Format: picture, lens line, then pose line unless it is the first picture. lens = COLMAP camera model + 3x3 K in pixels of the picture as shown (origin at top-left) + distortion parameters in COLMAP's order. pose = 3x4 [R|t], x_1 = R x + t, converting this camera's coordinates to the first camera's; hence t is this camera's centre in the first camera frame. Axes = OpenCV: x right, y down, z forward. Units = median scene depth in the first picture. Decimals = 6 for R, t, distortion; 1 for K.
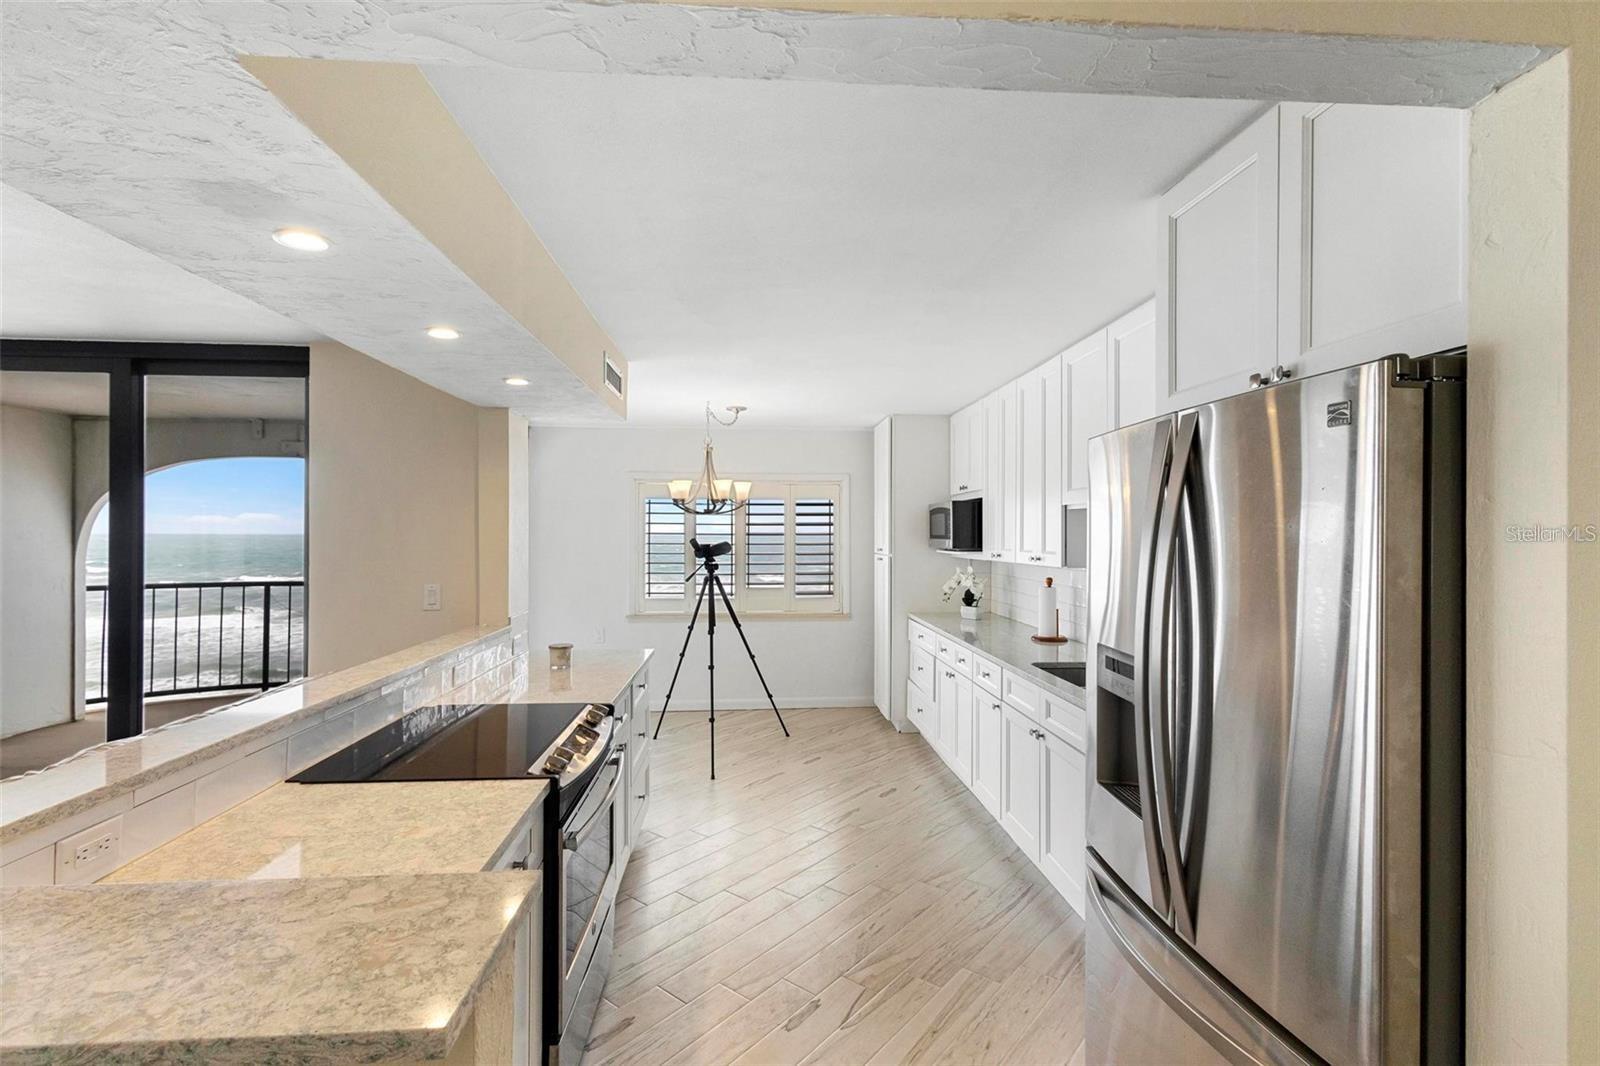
lens RADIAL K [[737.4, 0, 800.0], [0, 737.4, 533.0], [0, 0, 1]] dist [0.000428, -0.000332]
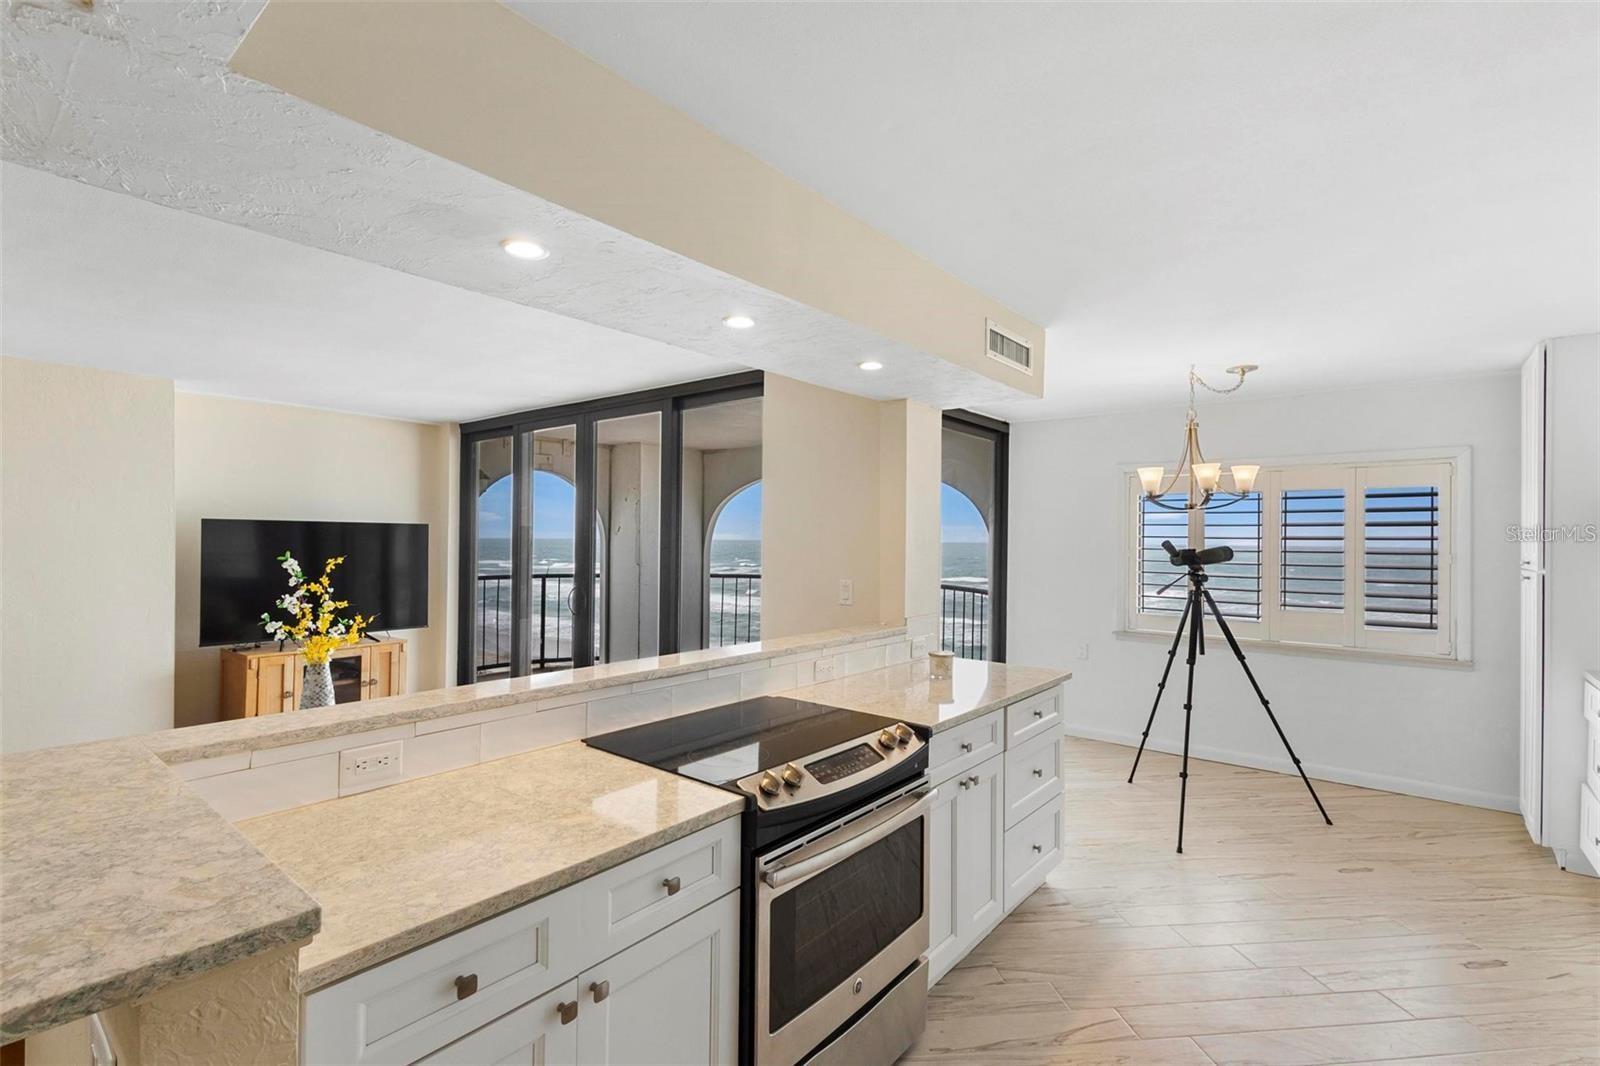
lens RADIAL K [[732.1, 0, 797.2], [0, 732.1, 537.6], [0, 0, 1]] dist [0.016204, -0.006822]
pose [[0.719590, 0.005109, -0.694380, 0.115933], [-0.009122, 0.999956, -0.002097, 0.009332], [0.694339, 0.007843, 0.719605, 0.152301]]
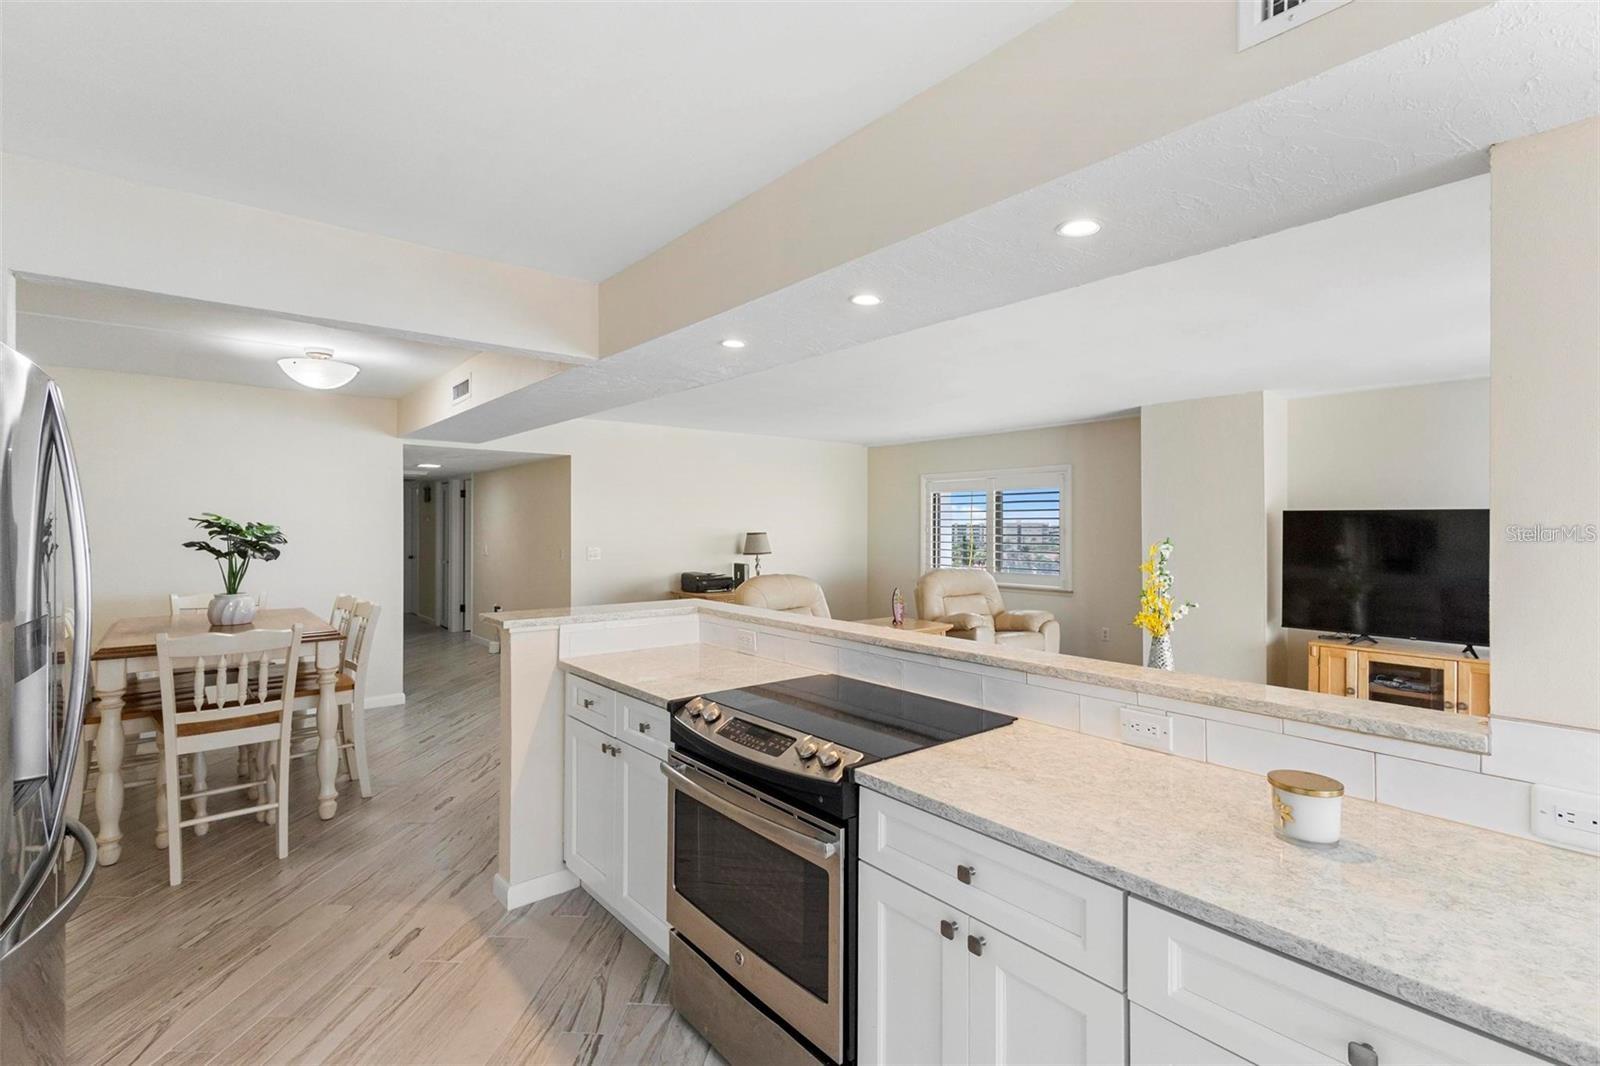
lens RADIAL K [[736.1, 0, 797.7], [0, 736.1, 519.5], [0, 0, 1]] dist [0.007934, -0.000674]
pose [[-0.817623, -0.009541, -0.575675, 0.072924], [-0.005494, 0.999946, -0.008770, 0.015279], [0.575728, -0.004008, -0.817632, 0.792661]]
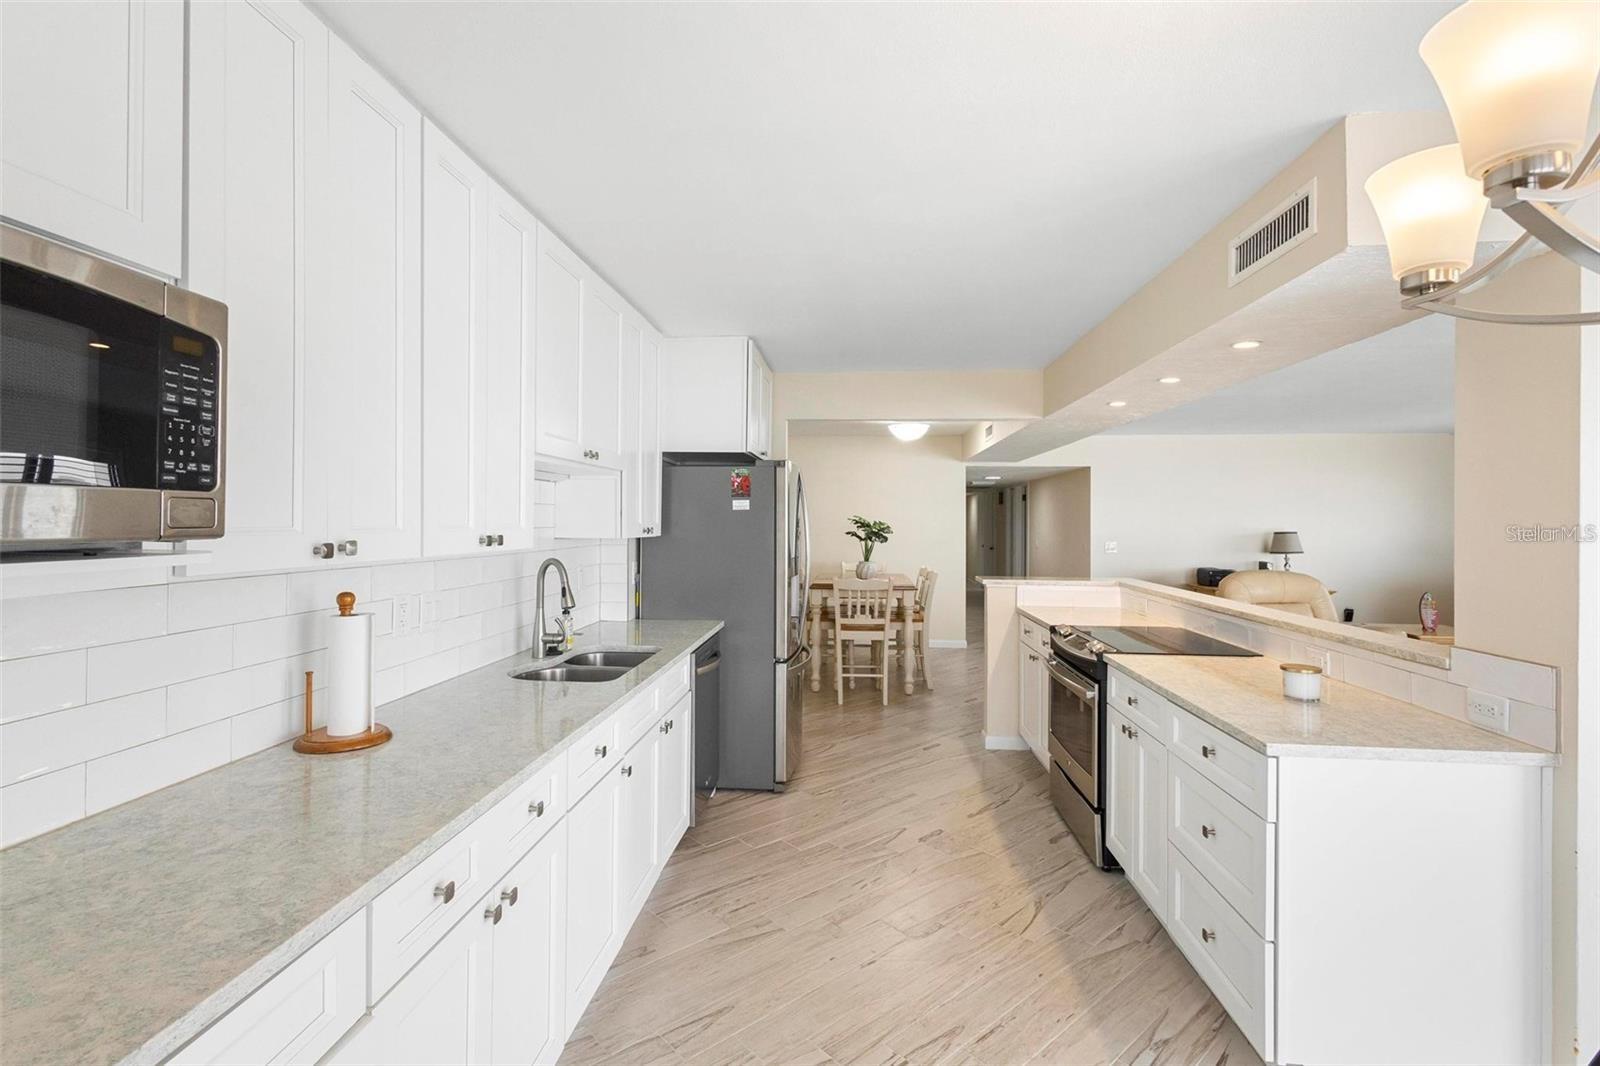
lens RADIAL K [[736.1, 0, 797.7], [0, 736.1, 519.5], [0, 0, 1]] dist [0.007934, -0.000674]
pose [[-0.986908, -0.009206, 0.161023, 0.016623], [-0.009317, 0.999957, 0.000067, 0.013263], [-0.161016, -0.001434, -0.986951, 1.187778]]
